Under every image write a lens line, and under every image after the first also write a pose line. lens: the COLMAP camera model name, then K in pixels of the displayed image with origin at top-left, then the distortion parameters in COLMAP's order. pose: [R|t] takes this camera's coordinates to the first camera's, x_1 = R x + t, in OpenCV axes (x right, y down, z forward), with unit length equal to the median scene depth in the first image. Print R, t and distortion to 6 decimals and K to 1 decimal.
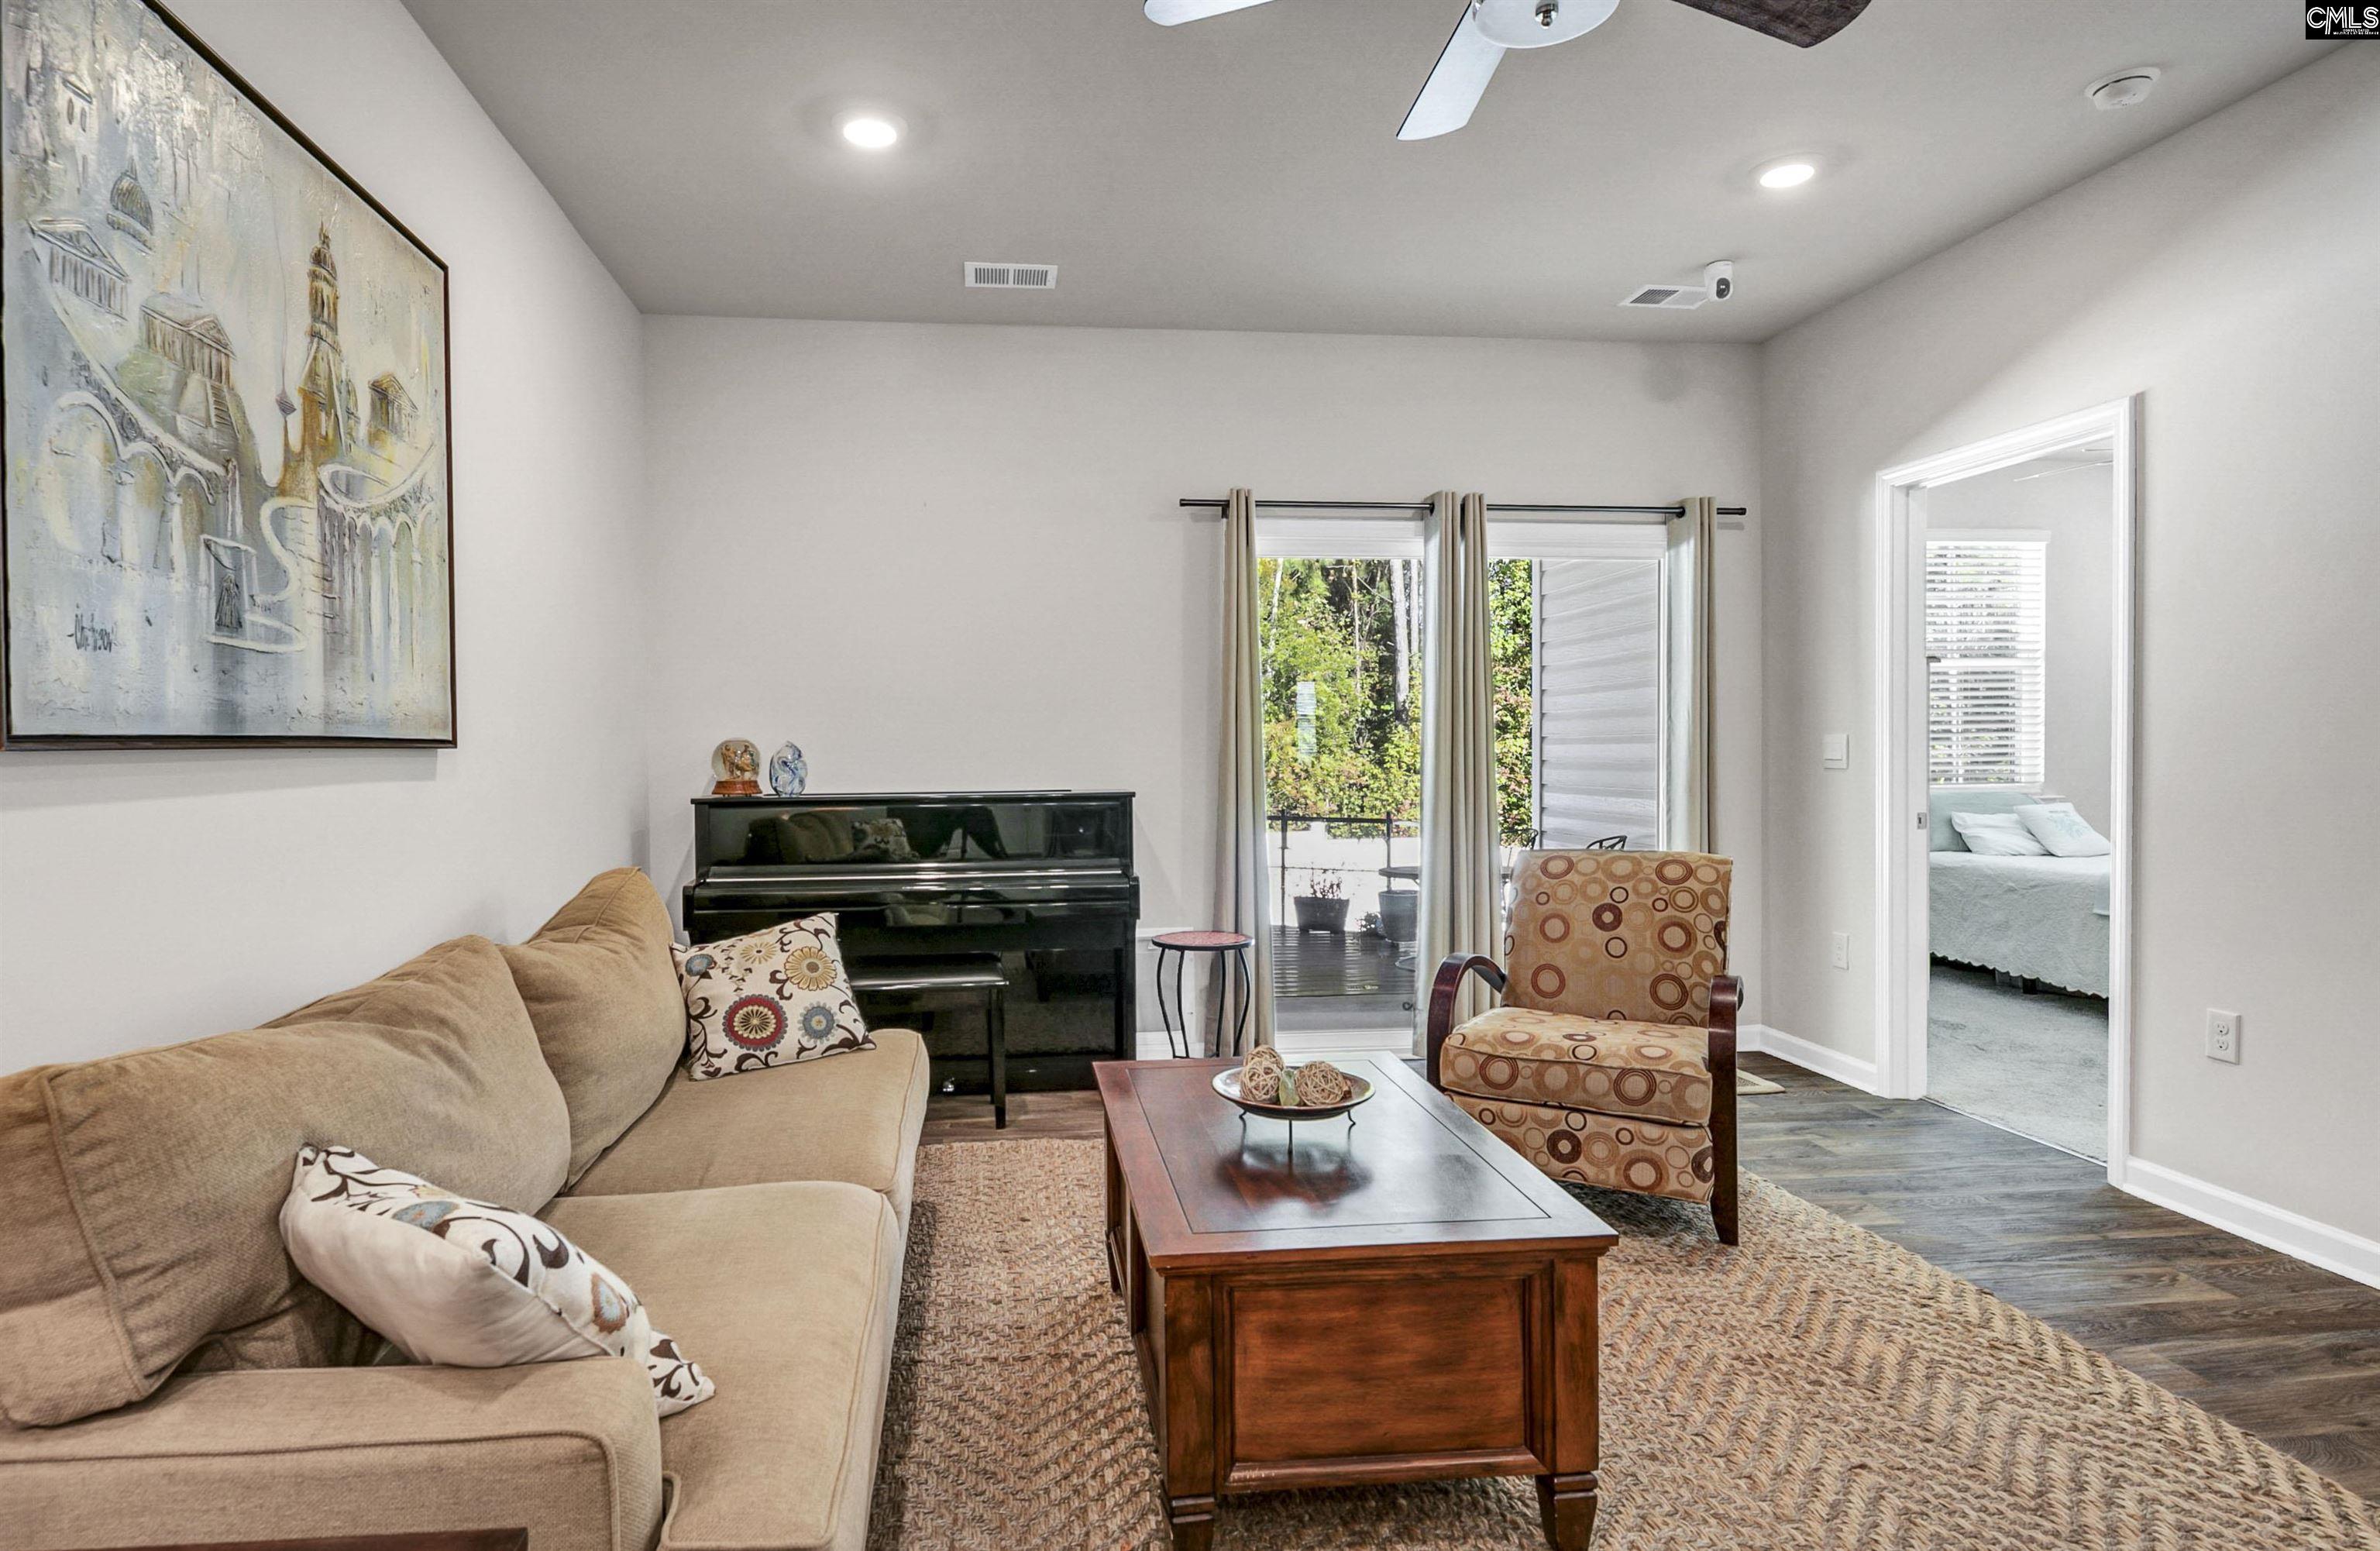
lens RADIAL K [[1263.3, 0, 1082.8], [0, 1263.3, 770.2], [0, 0, 1]] dist [-0.003537, -0.001092]
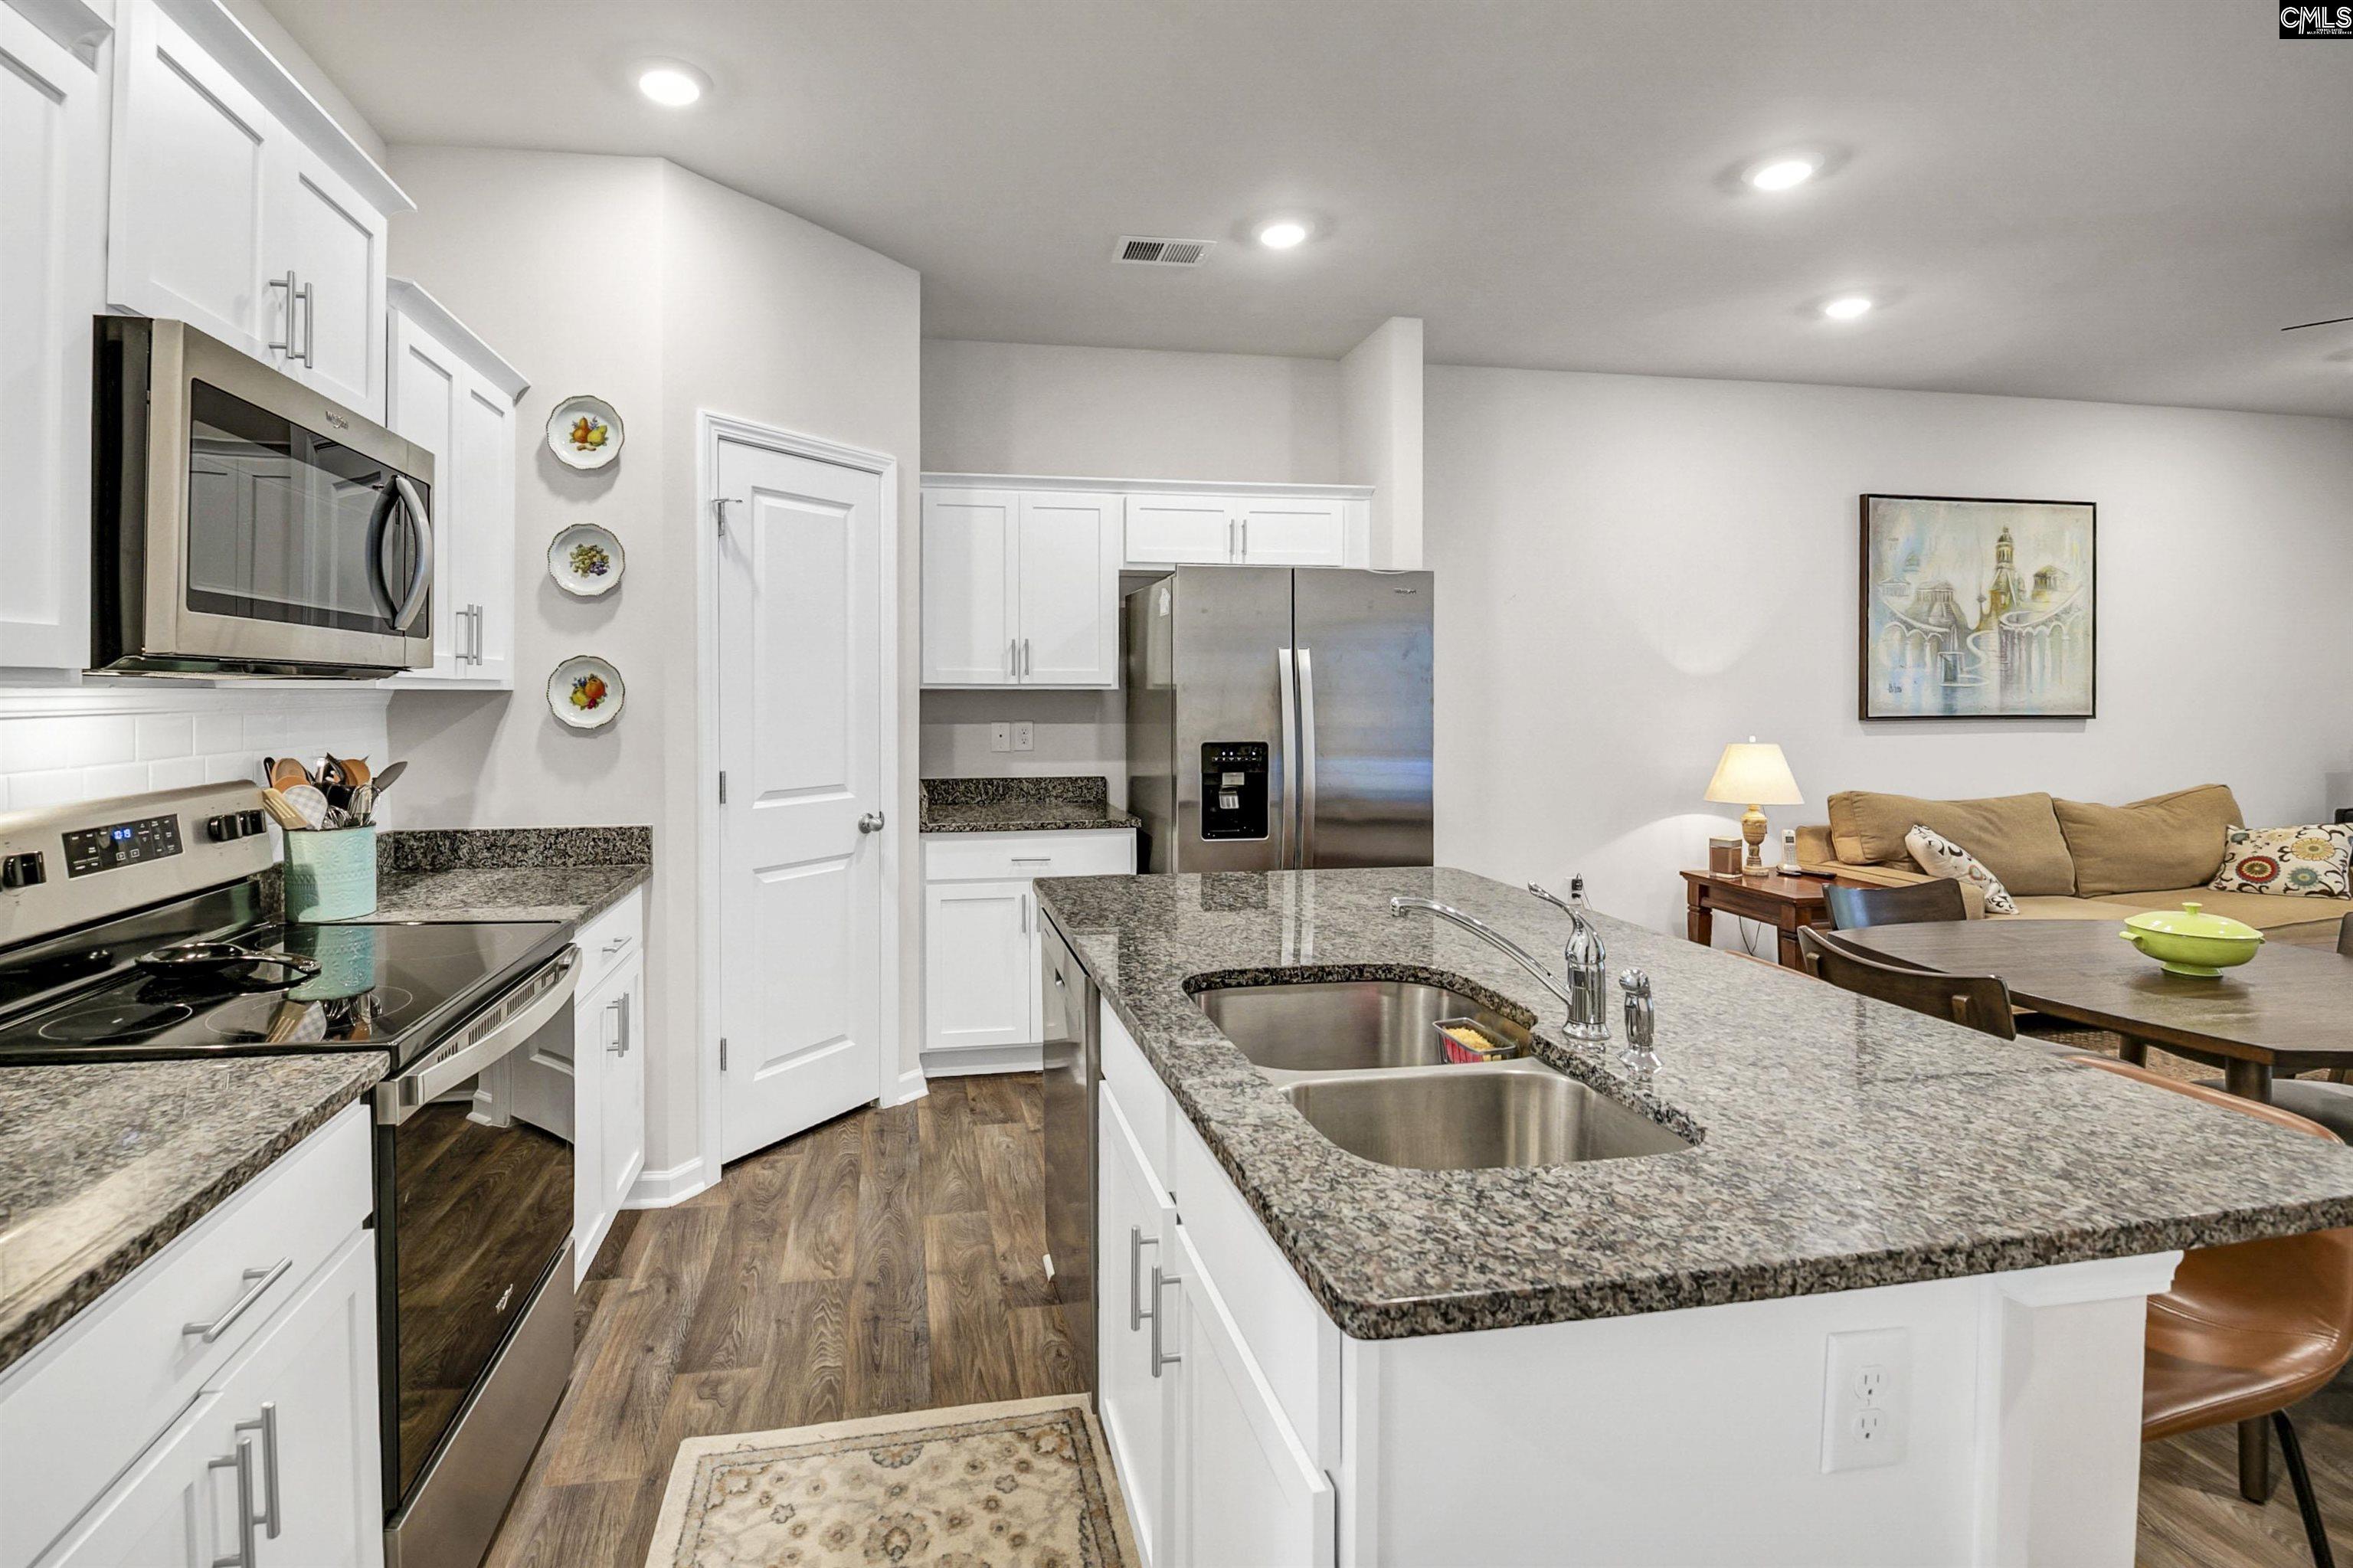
lens RADIAL K [[1060.4, 0, 1078.9], [0, 1060.4, 697.1], [0, 0, 1]] dist [0.000297, -0.009156]
pose [[0.069308, 0.014441, -0.997491, 1.403325], [-0.019169, 0.999730, 0.013142, -0.052888], [0.997411, 0.018210, 0.069567, -1.042901]]
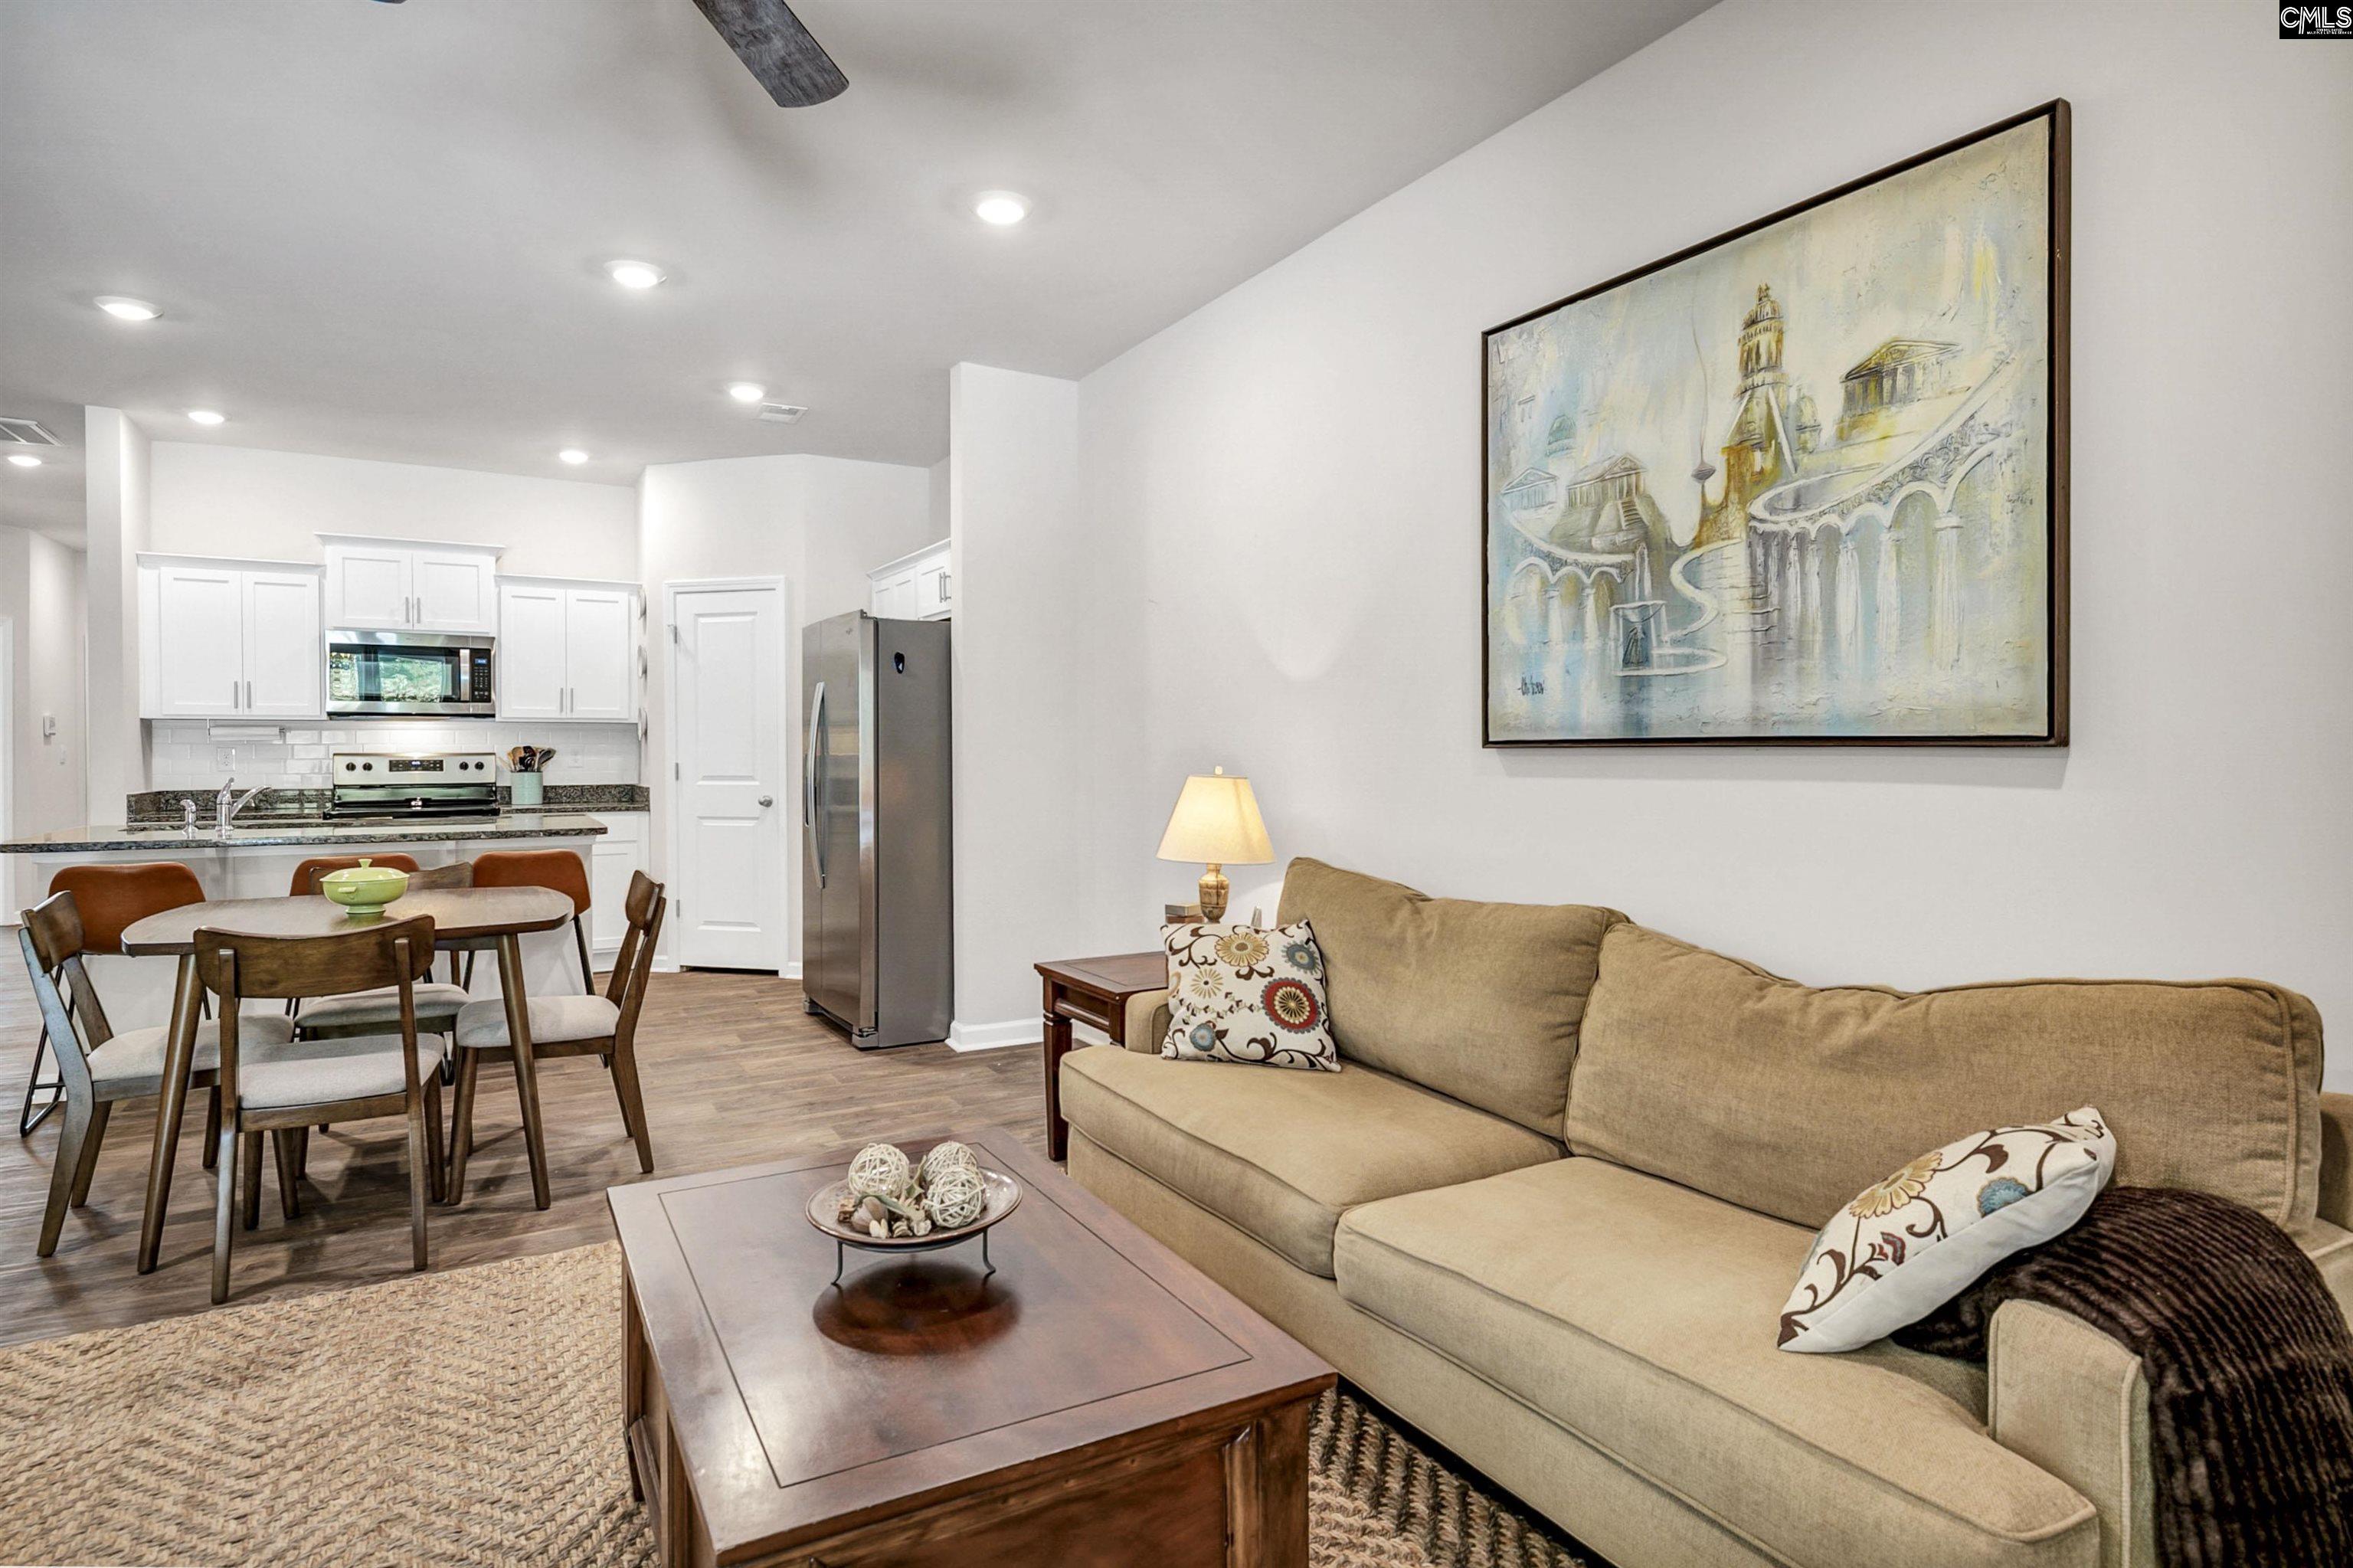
lens RADIAL K [[1242.4, 0, 1165.2], [0, 1242.4, 762.5], [0, 0, 1]] dist [0.003282, -0.006329]
pose [[-0.906515, 0.013225, -0.421967, 0.330137], [-0.000607, 0.999467, 0.032628, -0.036980], [0.422174, 0.029834, -0.906024, 1.661760]]
